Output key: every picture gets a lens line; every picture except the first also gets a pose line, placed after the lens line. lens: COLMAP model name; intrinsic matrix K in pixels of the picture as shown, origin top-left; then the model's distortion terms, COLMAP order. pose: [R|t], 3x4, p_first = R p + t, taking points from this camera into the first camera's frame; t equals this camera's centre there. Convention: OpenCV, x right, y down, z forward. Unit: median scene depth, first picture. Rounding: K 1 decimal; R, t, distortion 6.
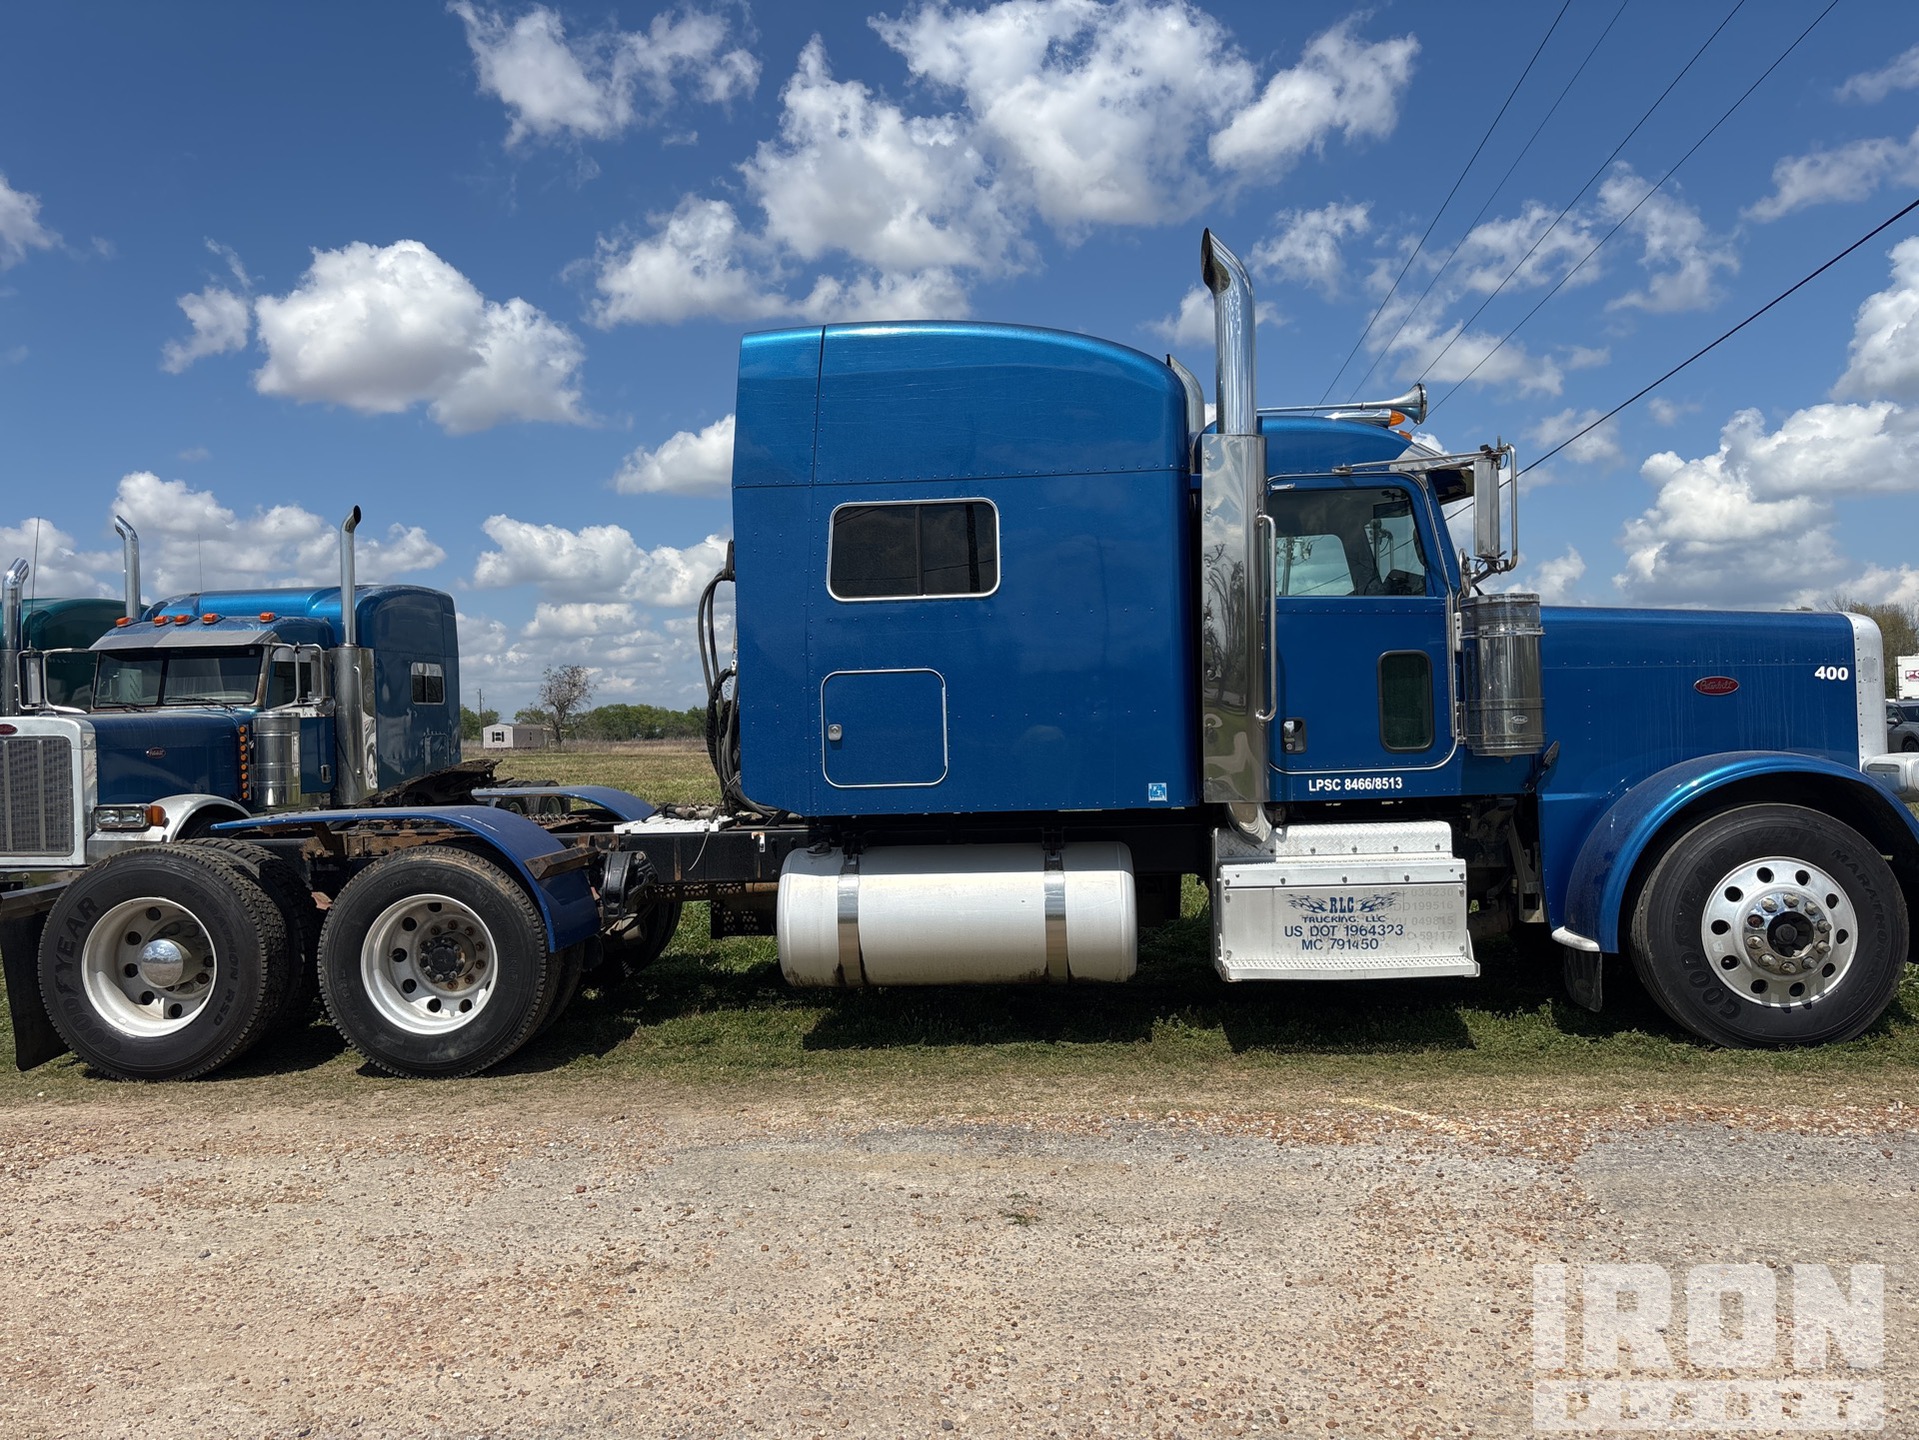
lens RADIAL K [[1437.5, 0, 912.8], [0, 1437.5, 678.3], [0, 0, 1]] dist [0.030650, -0.024713]
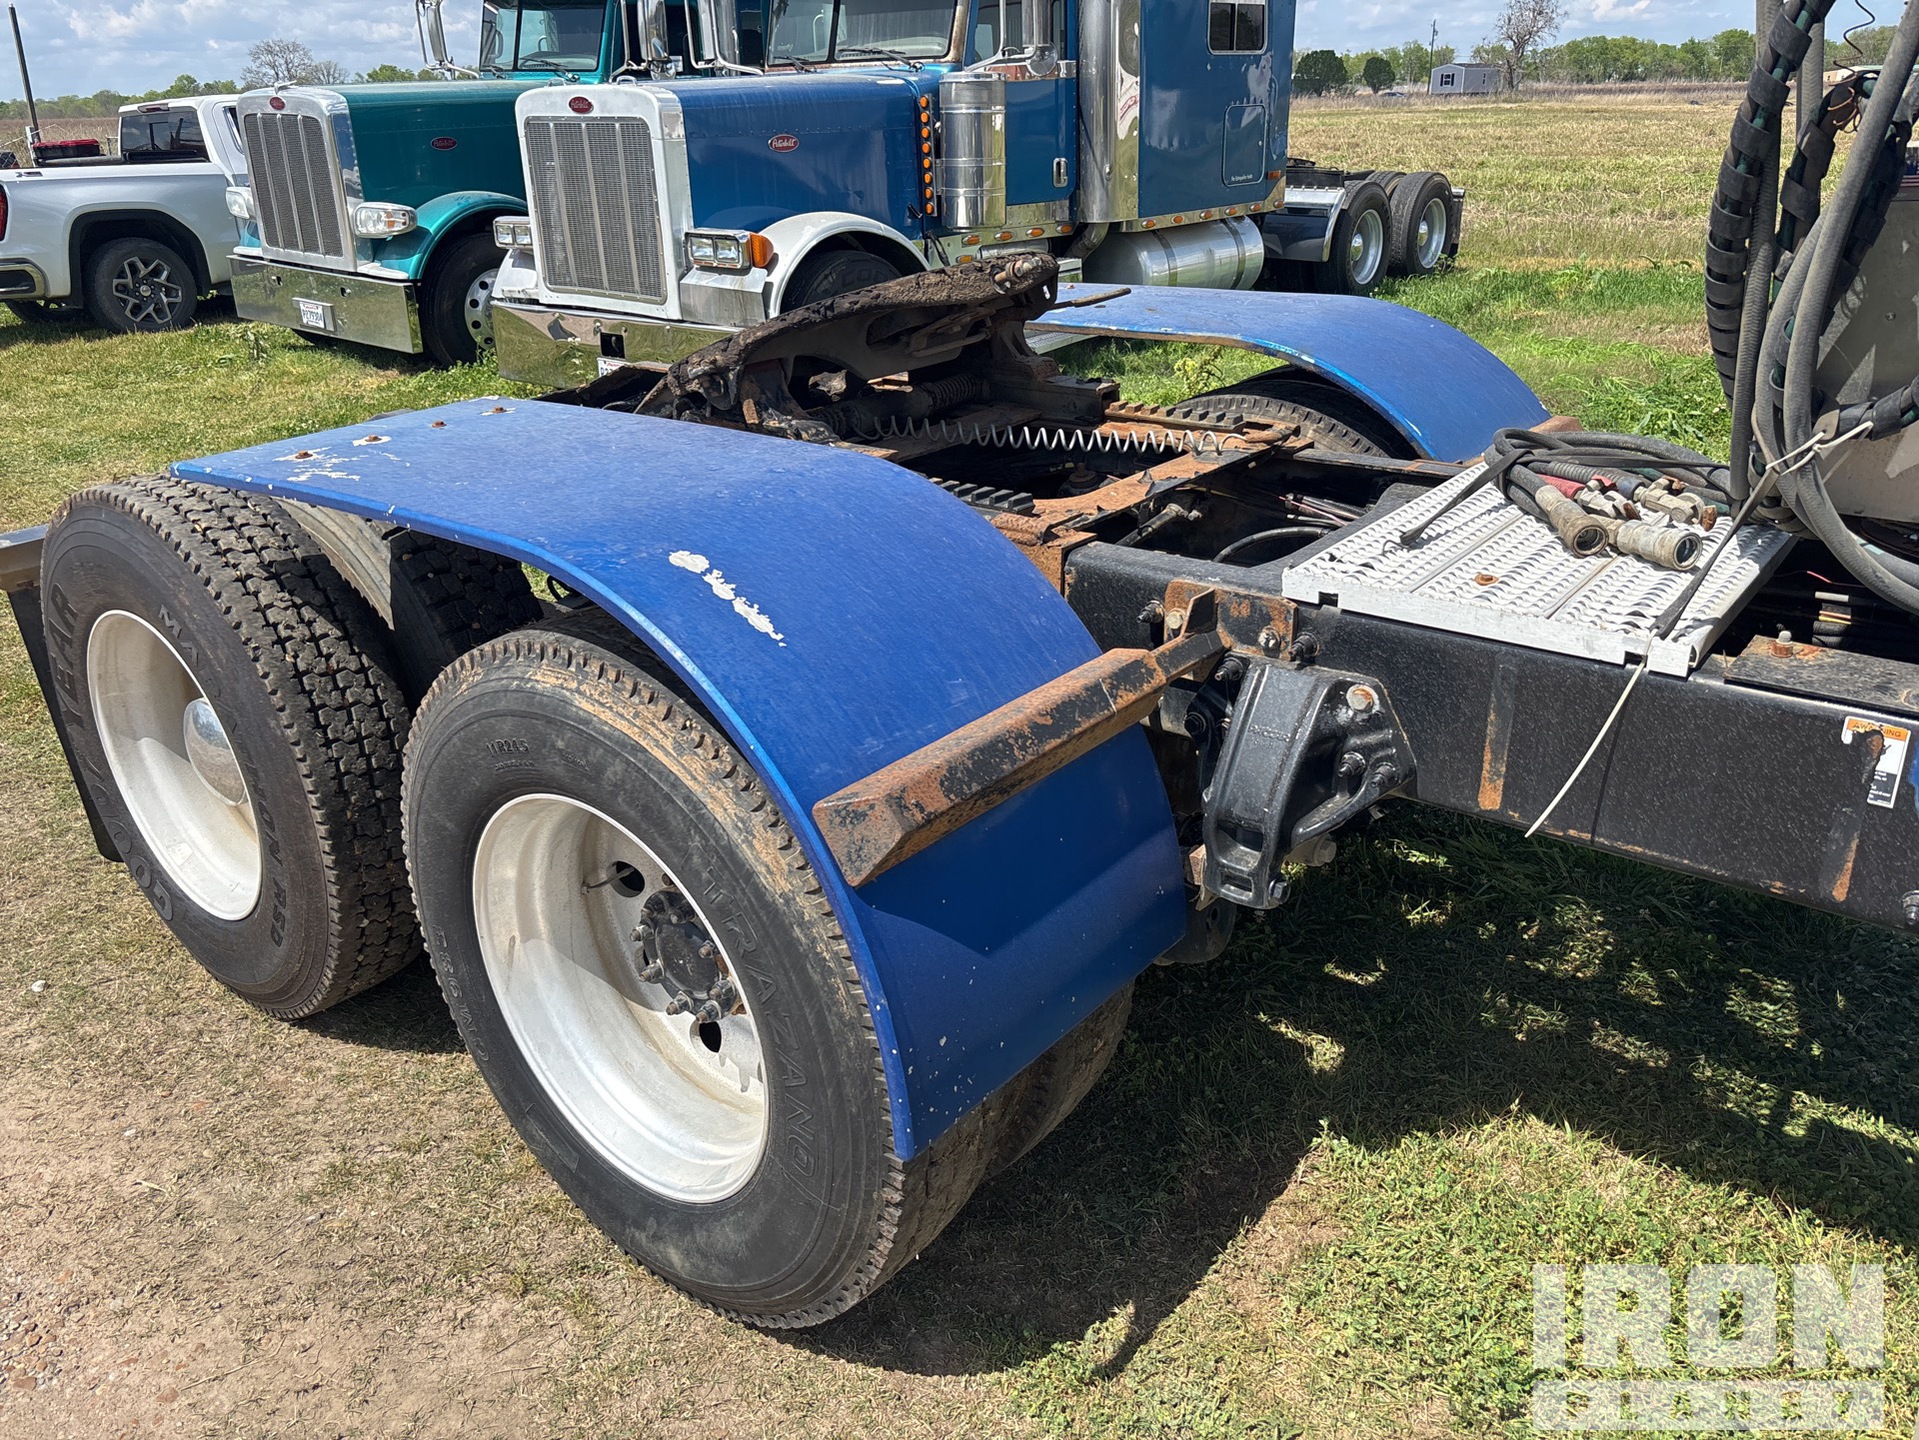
lens RADIAL K [[1437.5, 0, 977.6], [0, 1437.5, 689.6], [0, 0, 1]] dist [0.030650, -0.024713]
pose [[0.840296, 0.211757, -0.499060, -0.137716], [0.021150, 0.907053, 0.420484, 0.005938], [0.541715, -0.363886, 0.757715, 0.910576]]
